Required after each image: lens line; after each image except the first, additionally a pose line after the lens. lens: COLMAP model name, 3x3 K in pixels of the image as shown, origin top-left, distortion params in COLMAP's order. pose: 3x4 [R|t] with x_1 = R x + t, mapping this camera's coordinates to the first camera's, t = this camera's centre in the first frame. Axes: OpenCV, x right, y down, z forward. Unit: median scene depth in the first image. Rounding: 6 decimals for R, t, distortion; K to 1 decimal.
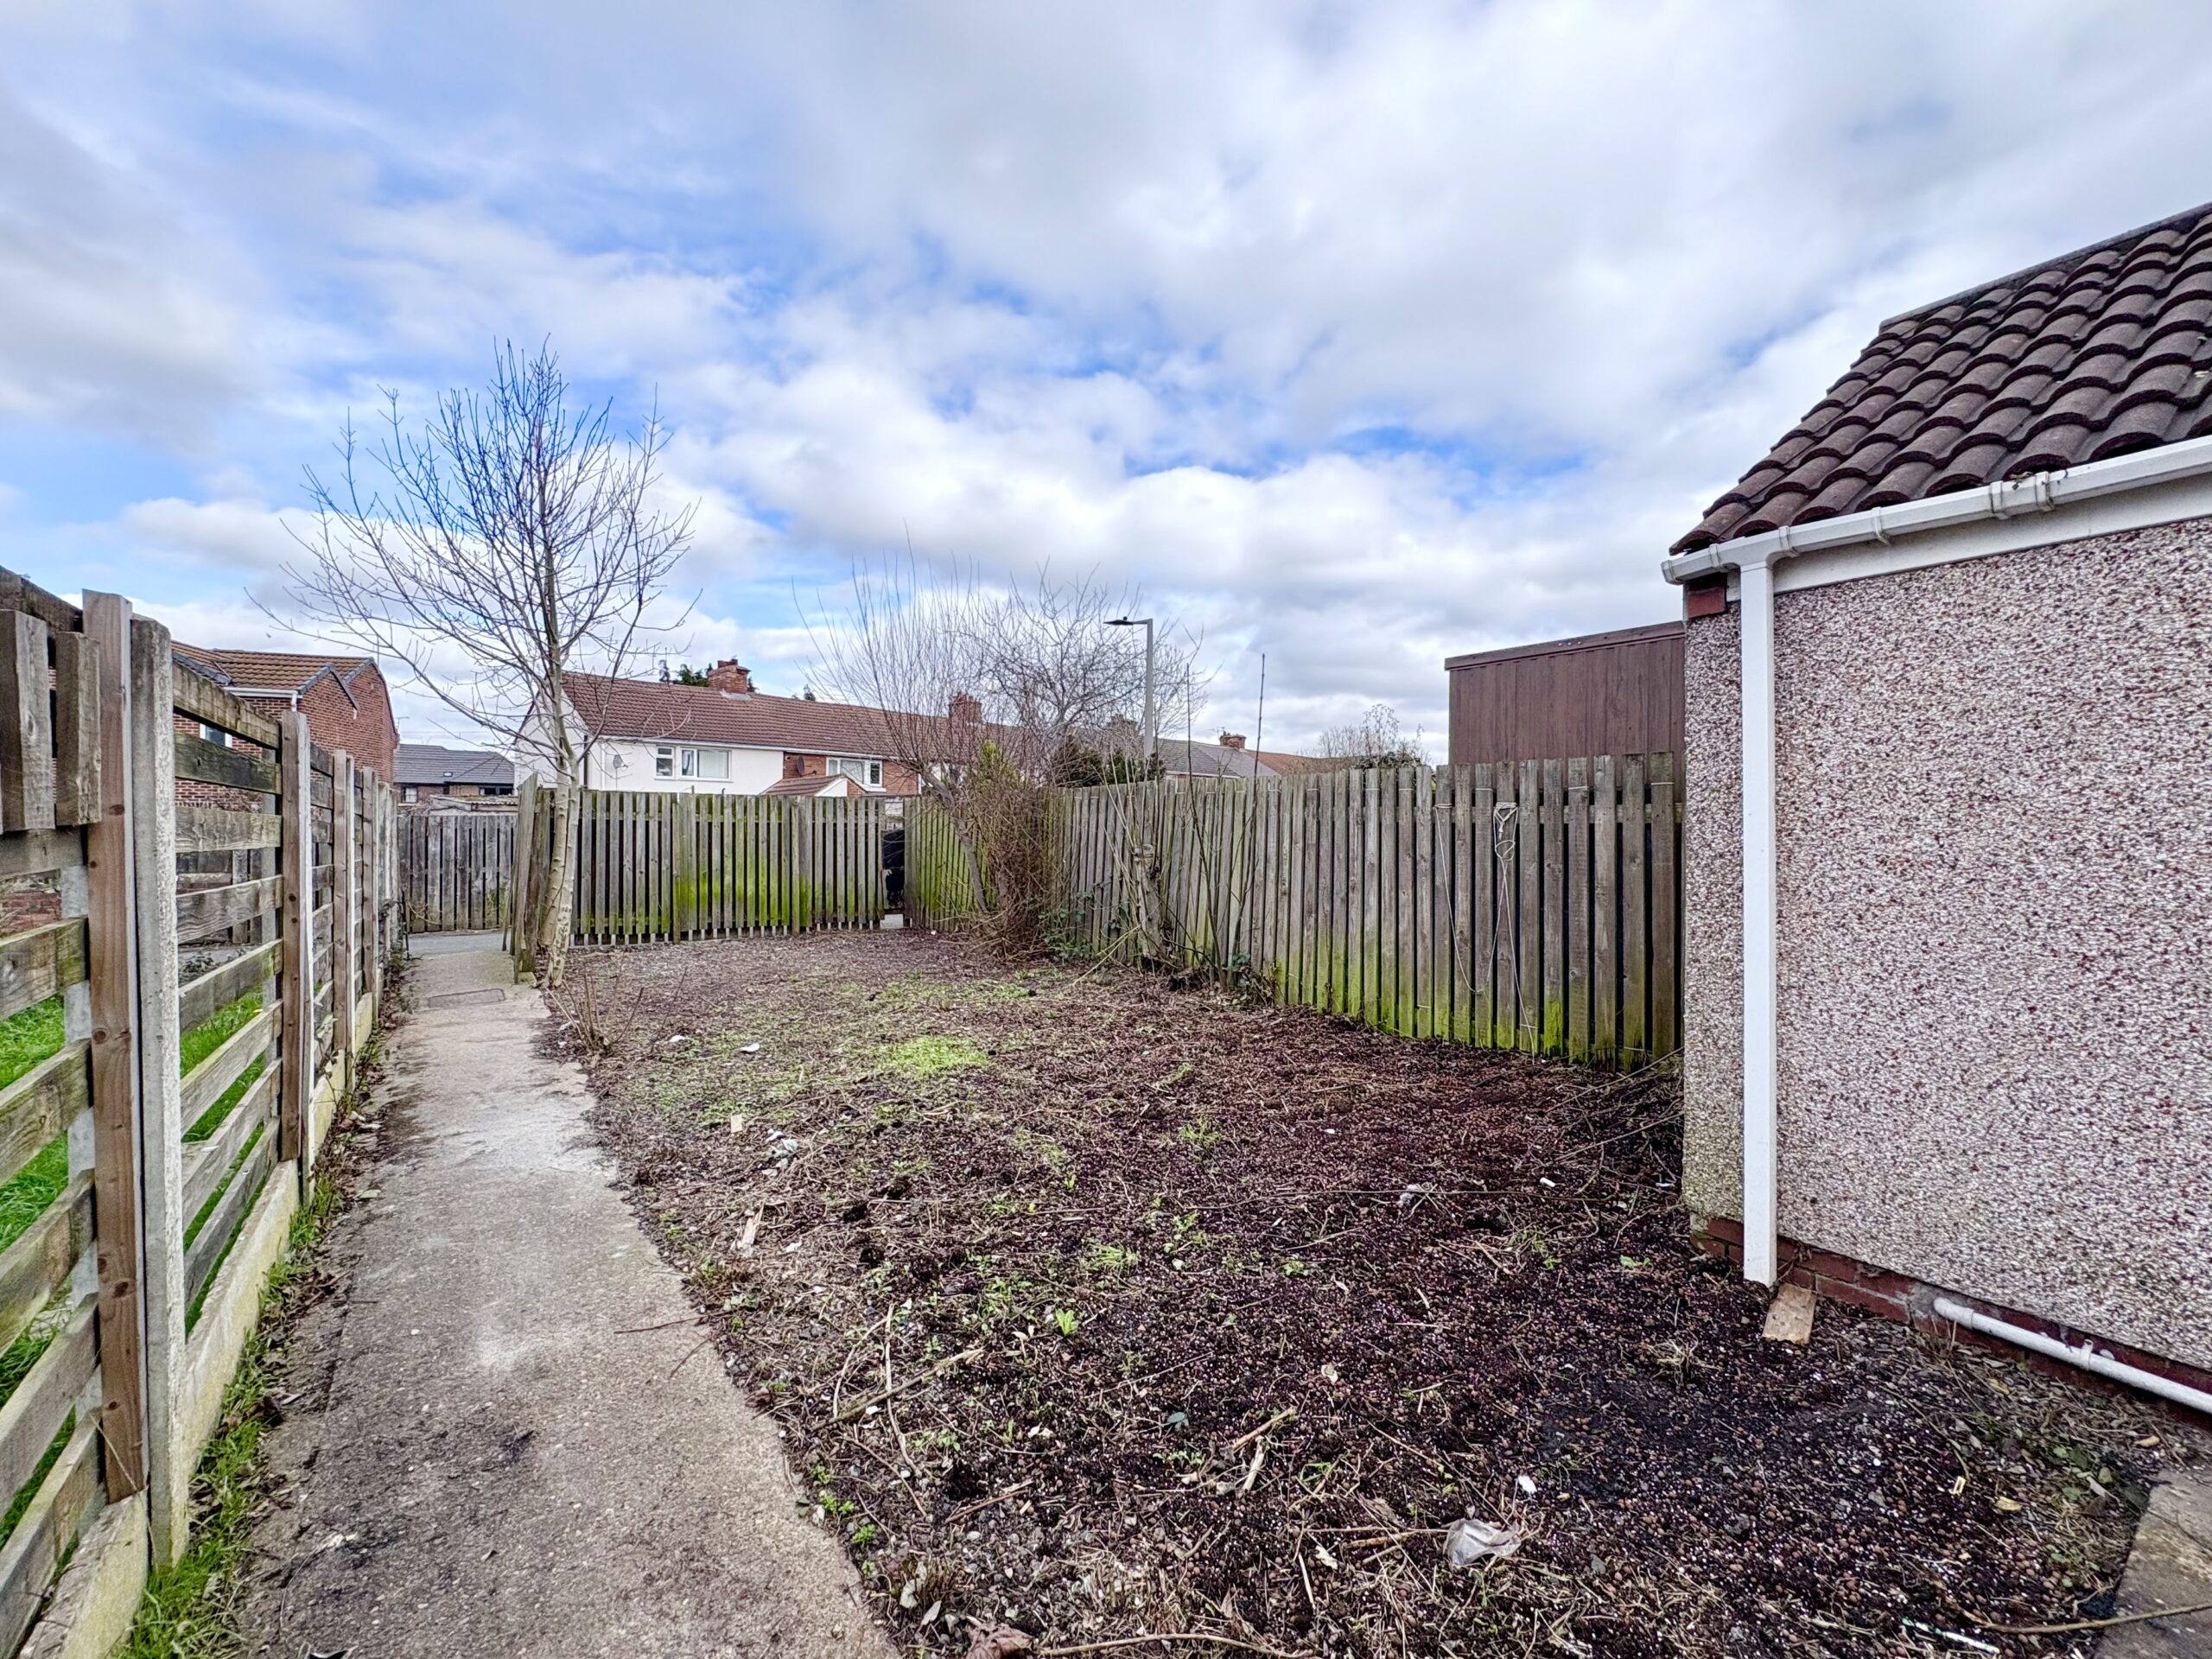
lens RADIAL K [[883.9, 0, 1100.8], [0, 883.9, 824.7], [0, 0, 1]] dist [0.001068, 0.000079]
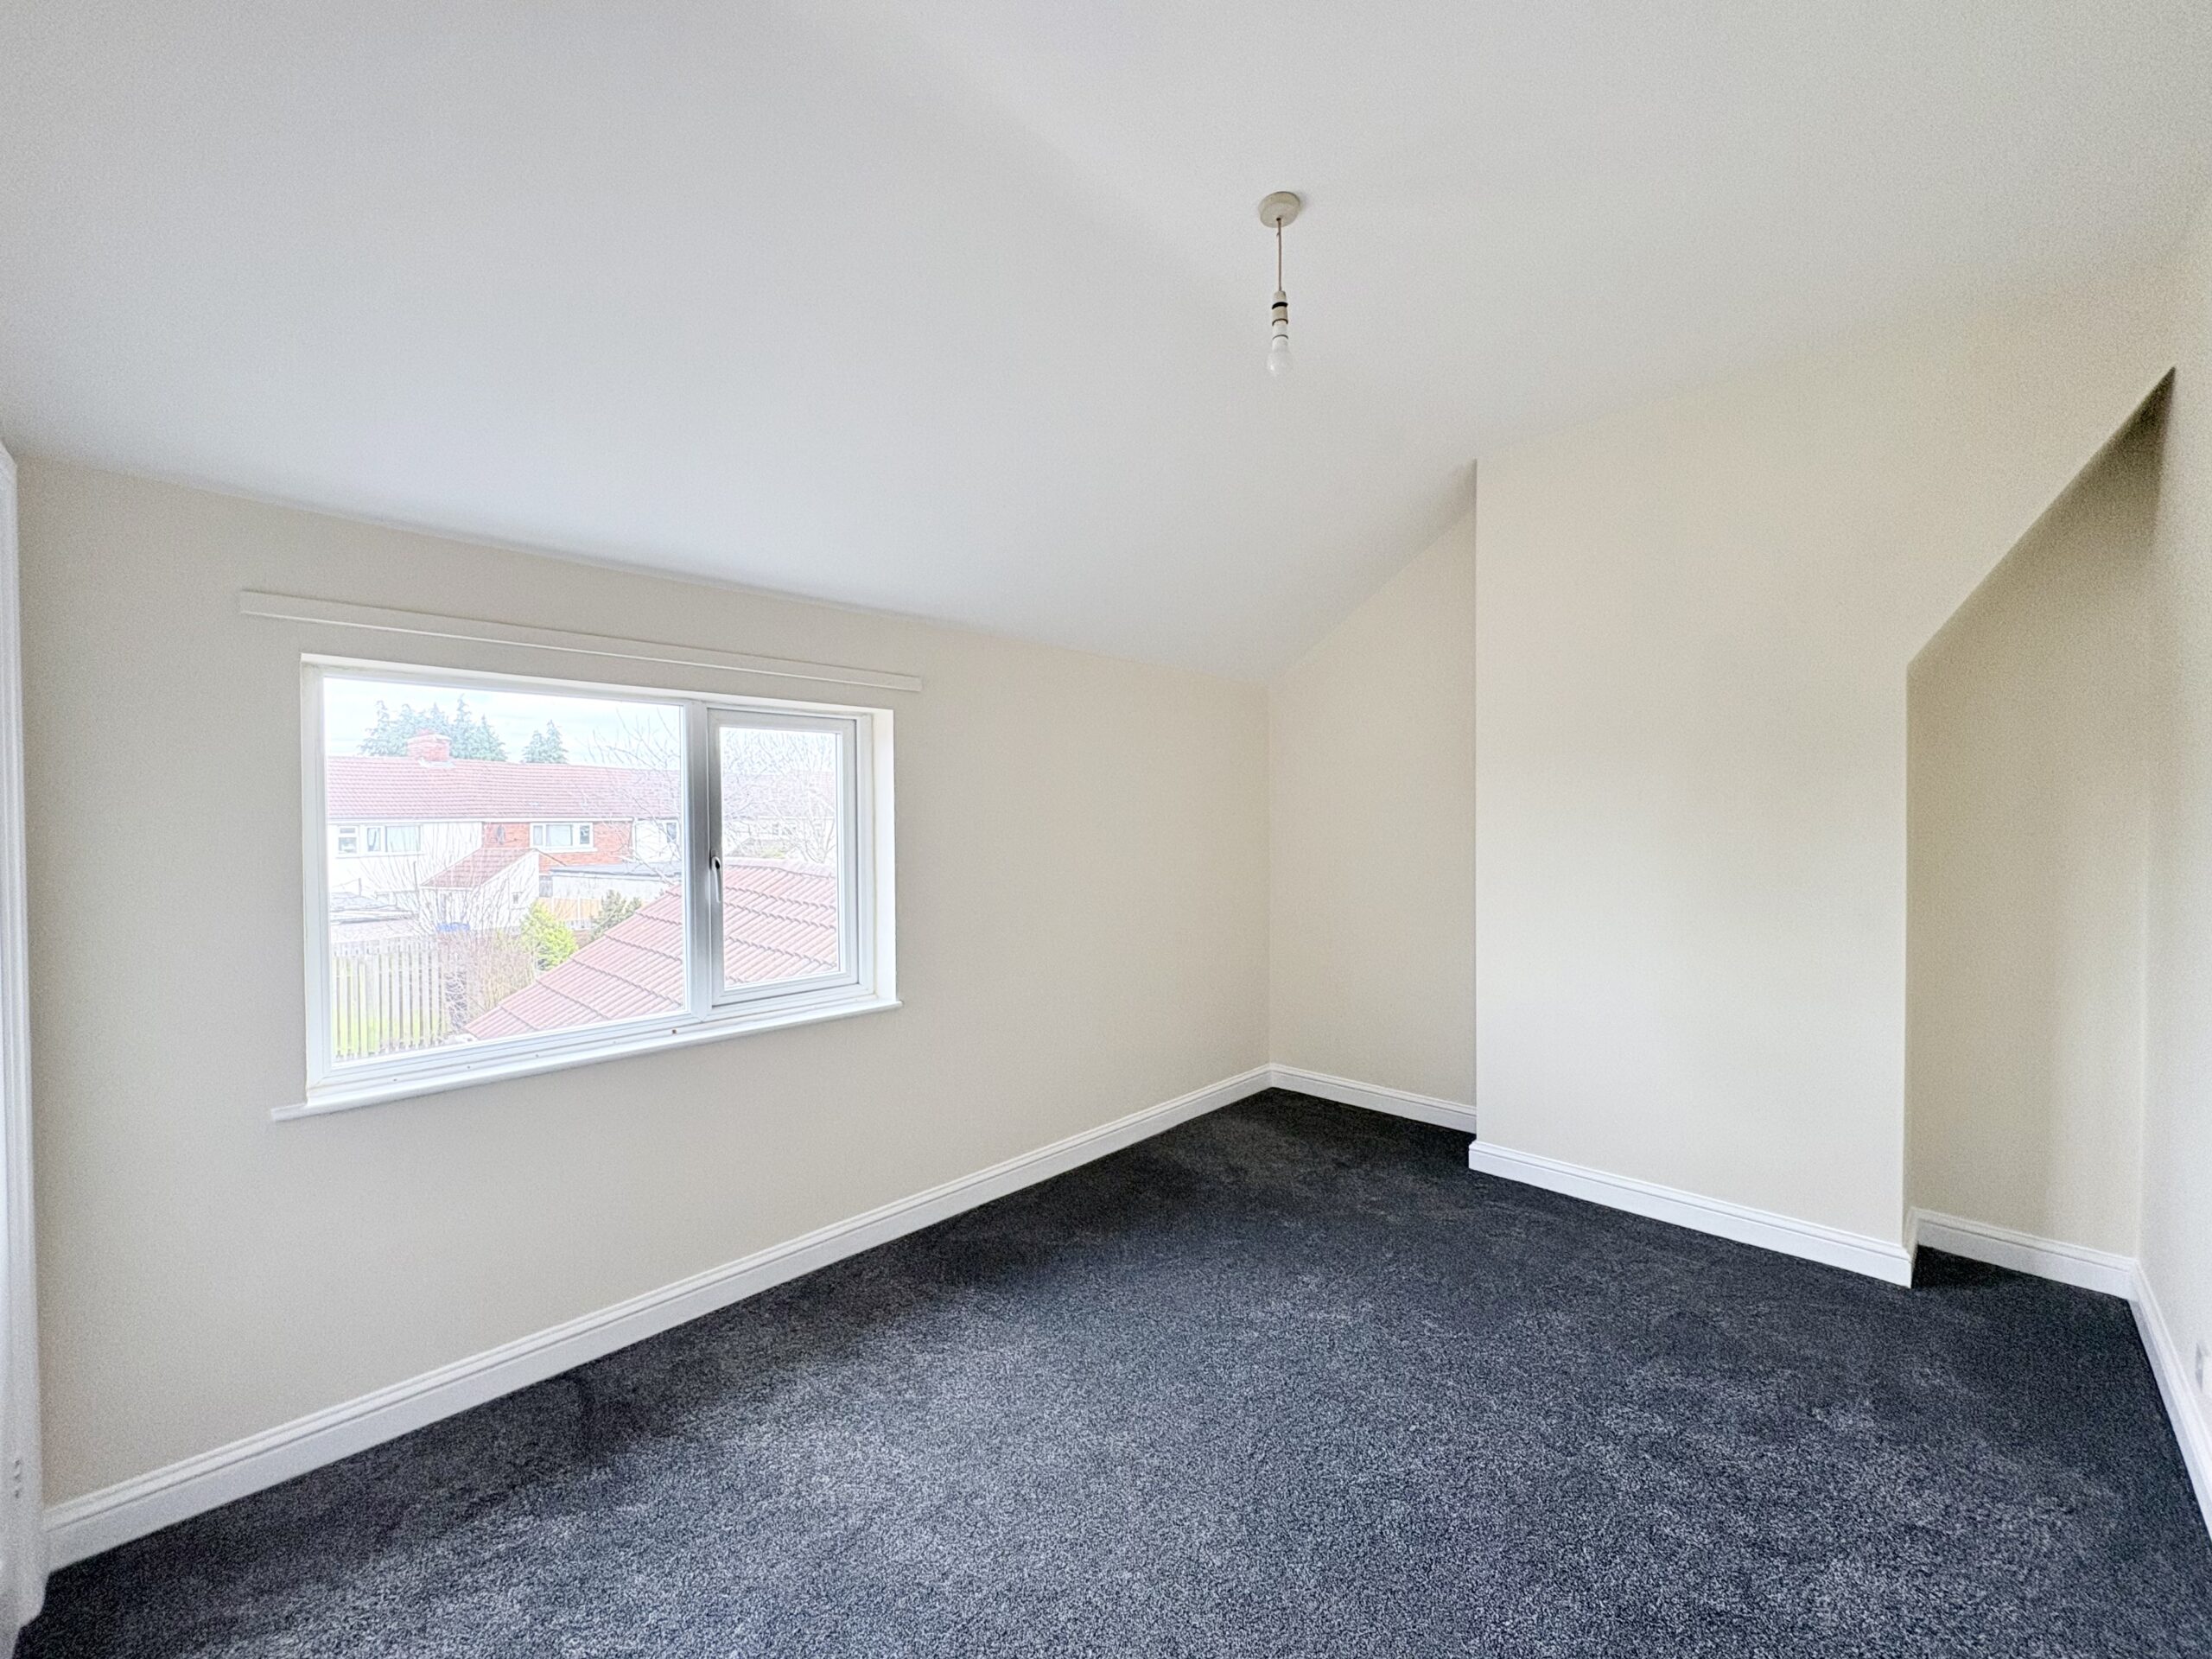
lens RADIAL K [[883.9, 0, 1100.8], [0, 883.9, 824.7], [0, 0, 1]] dist [0.001068, 0.000079]
pose [[0.982910, -0.016373, 0.183357, 0.191644], [0.015127, 0.999852, 0.008188, -0.084189], [-0.183464, -0.005274, 0.983012, -0.193155]]
